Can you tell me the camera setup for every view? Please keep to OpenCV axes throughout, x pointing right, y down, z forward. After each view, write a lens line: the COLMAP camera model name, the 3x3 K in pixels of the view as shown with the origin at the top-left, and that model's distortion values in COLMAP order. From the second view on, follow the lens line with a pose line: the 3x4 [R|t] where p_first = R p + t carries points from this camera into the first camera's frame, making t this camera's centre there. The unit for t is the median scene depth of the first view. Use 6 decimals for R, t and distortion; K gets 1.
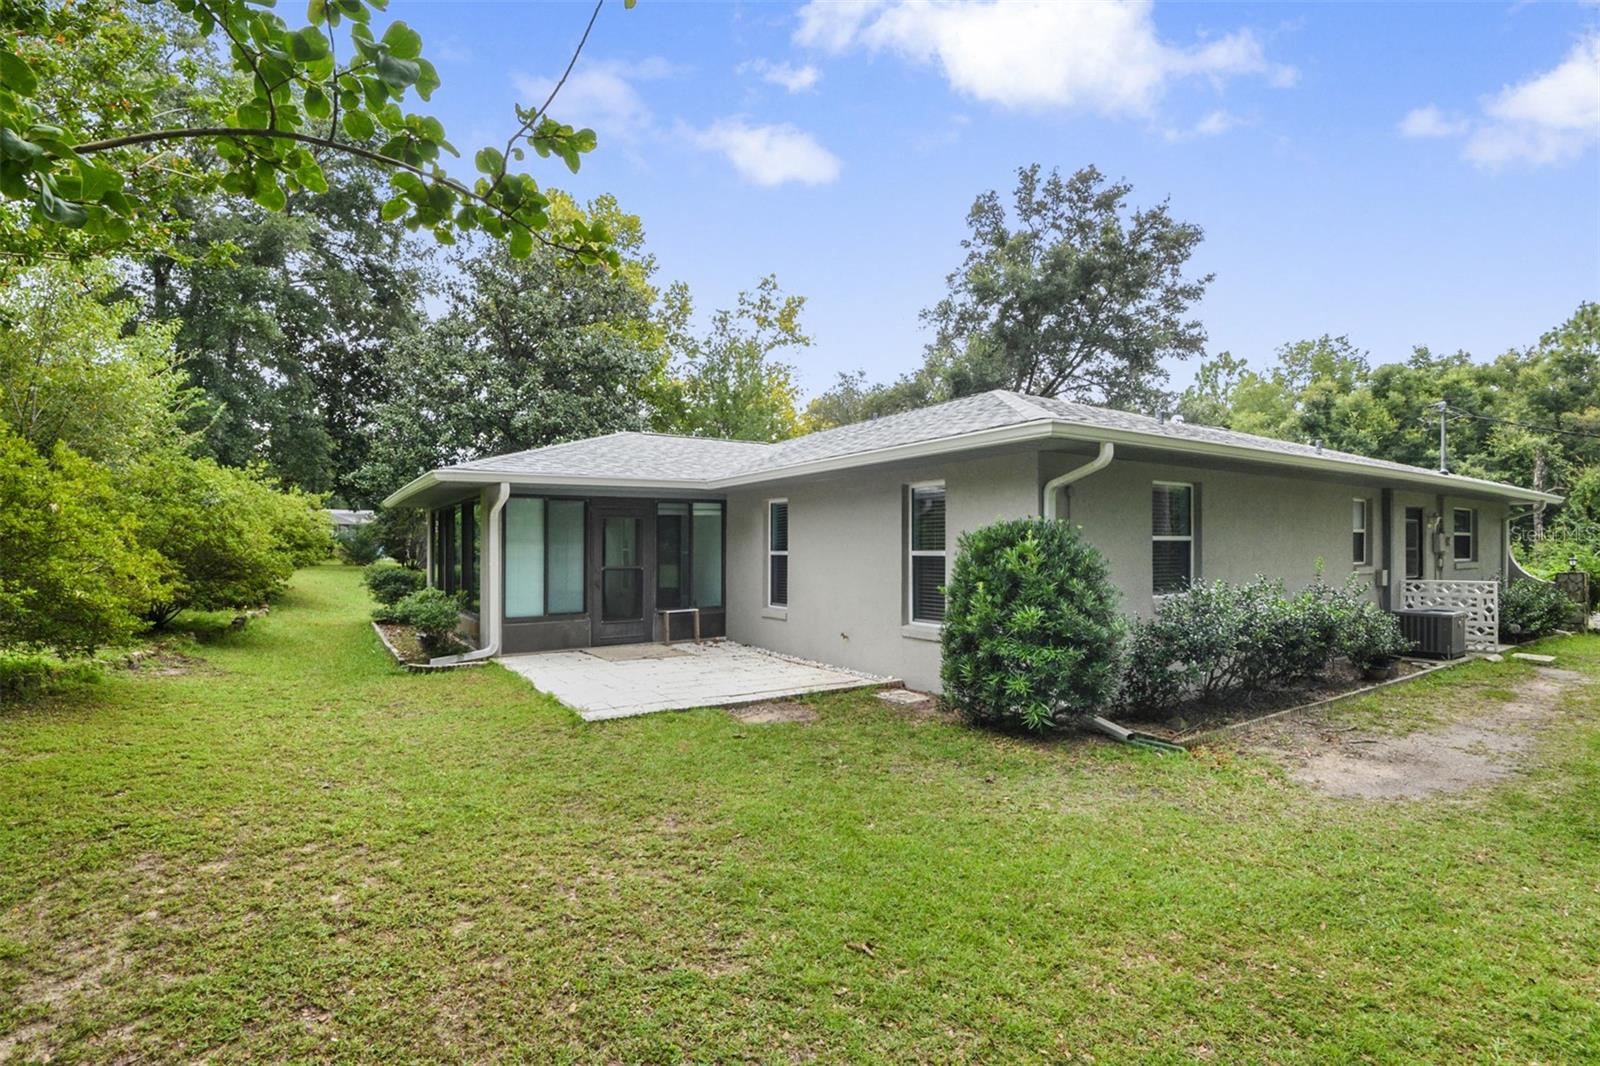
lens RADIAL K [[760.0, 0, 800.0], [0, 760.0, 533.0], [0, 0, 1]] dist [-0.000336, -0.000020]
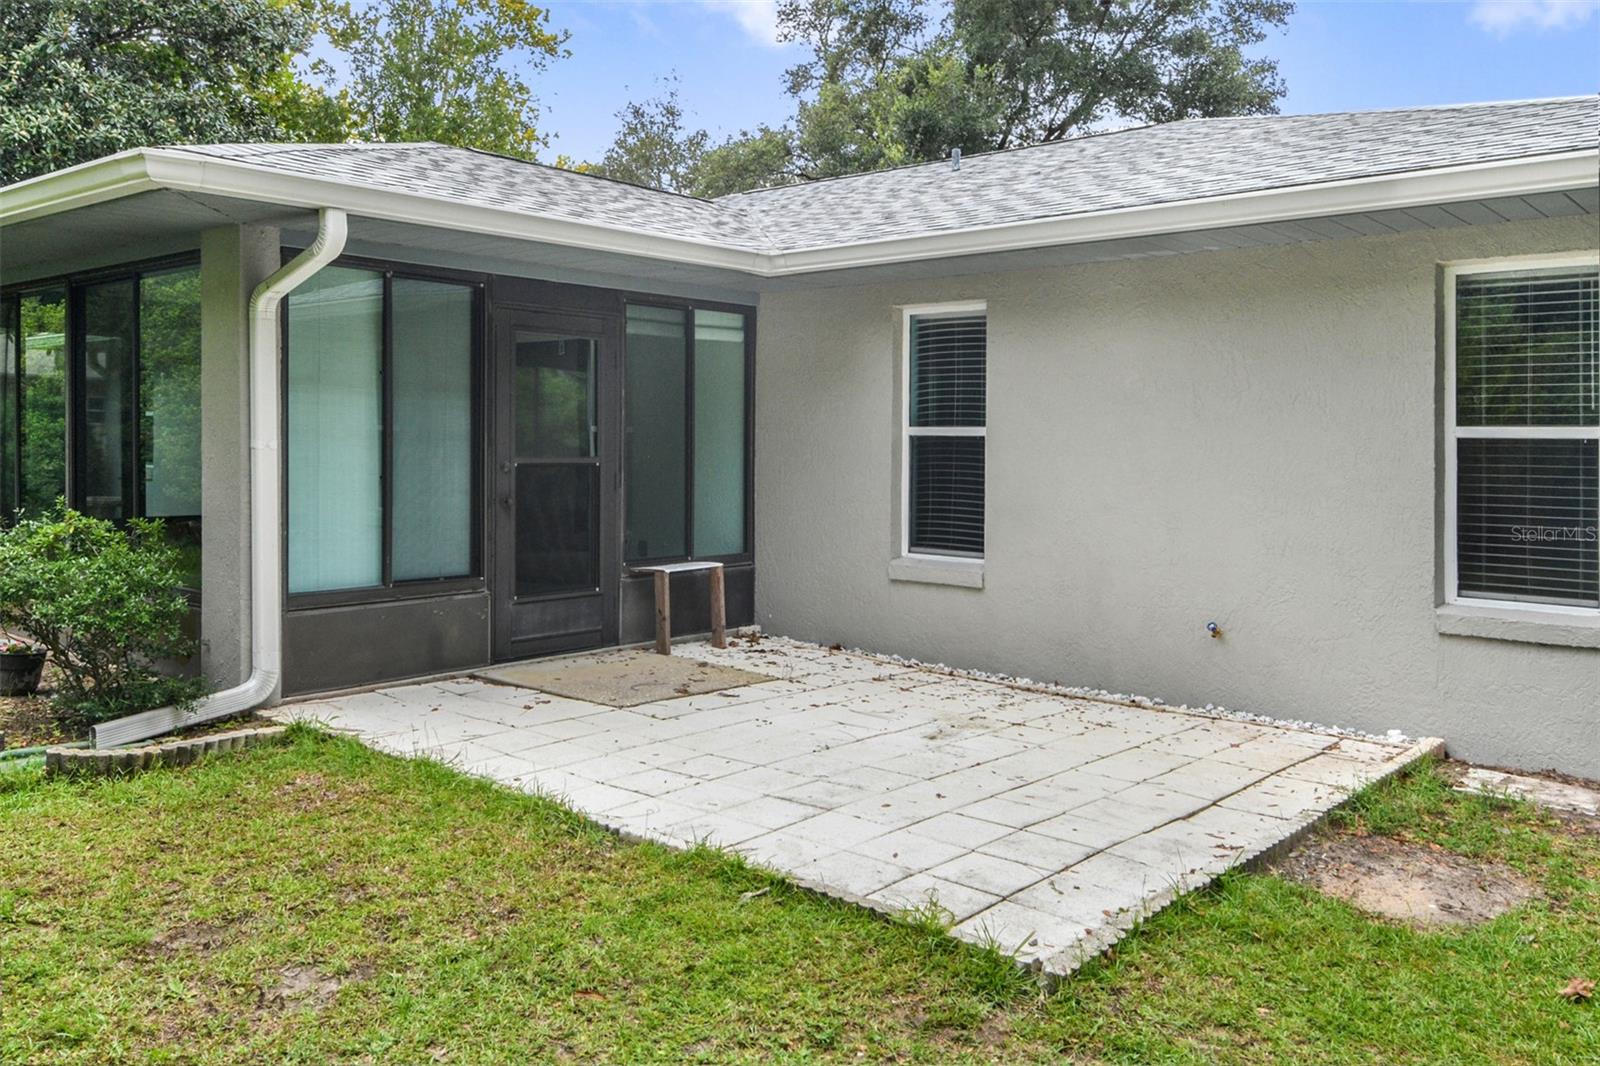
lens RADIAL K [[1293.5, 0, 798.5], [0, 1293.5, 460.7], [0, 0, 1]] dist [0.046415, 0.000584]
pose [[0.964444, 0.012872, 0.263975, -0.299392], [-0.022372, 0.999205, 0.033012, 0.020712], [-0.263340, -0.037744, 0.963964, 0.321634]]
